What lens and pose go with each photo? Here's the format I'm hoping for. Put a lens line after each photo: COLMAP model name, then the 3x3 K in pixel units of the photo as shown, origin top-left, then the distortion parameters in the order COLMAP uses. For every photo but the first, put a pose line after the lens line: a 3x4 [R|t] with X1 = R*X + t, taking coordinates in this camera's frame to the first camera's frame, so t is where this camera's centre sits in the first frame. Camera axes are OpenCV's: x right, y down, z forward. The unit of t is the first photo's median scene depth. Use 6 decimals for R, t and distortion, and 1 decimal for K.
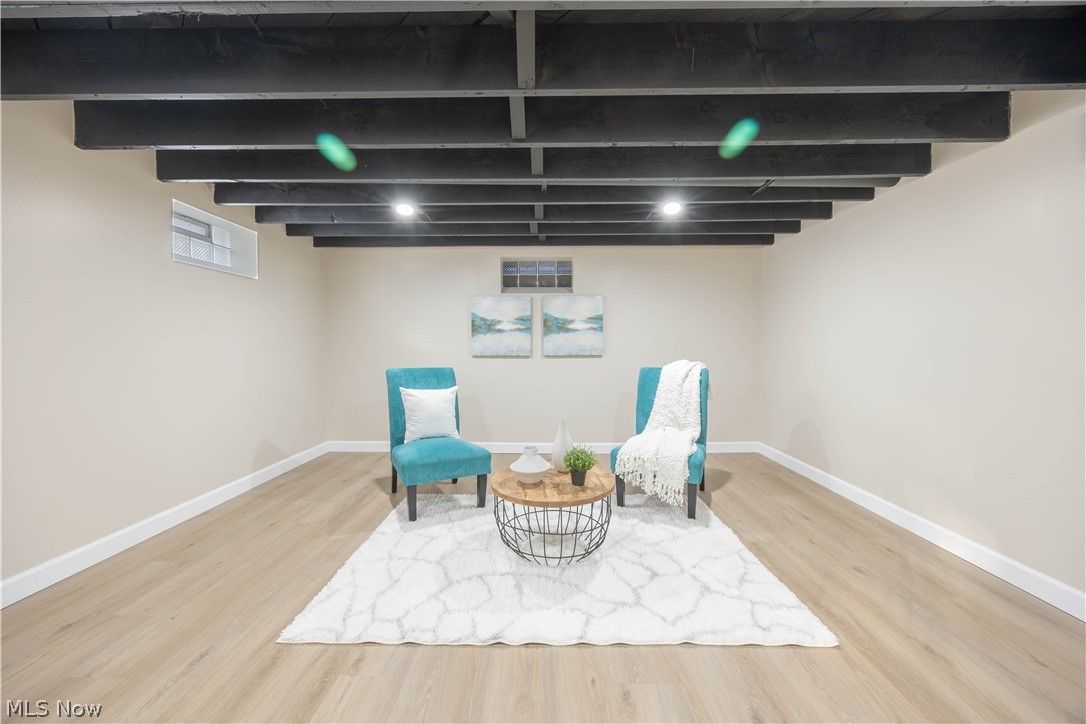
lens RADIAL K [[415.6, 0, 542.6], [0, 415.6, 356.3], [0, 0, 1]] dist [-0.013614, -0.000415]
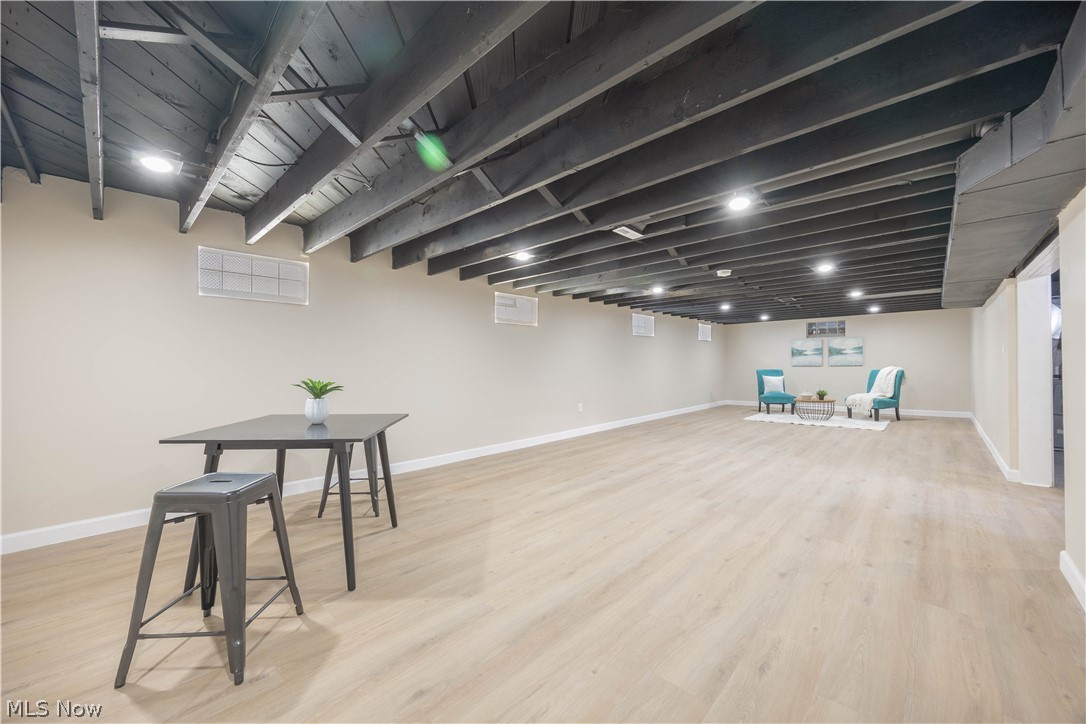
lens RADIAL K [[415.6, 0, 541.0], [0, 415.6, 364.2], [0, 0, 1]] dist [-0.013614, -0.000415]
pose [[0.733175, -0.005478, -0.680018, 0.372739], [-0.013157, 0.999666, -0.022239, 0.060003], [0.679913, 0.025252, 0.732858, -1.646442]]
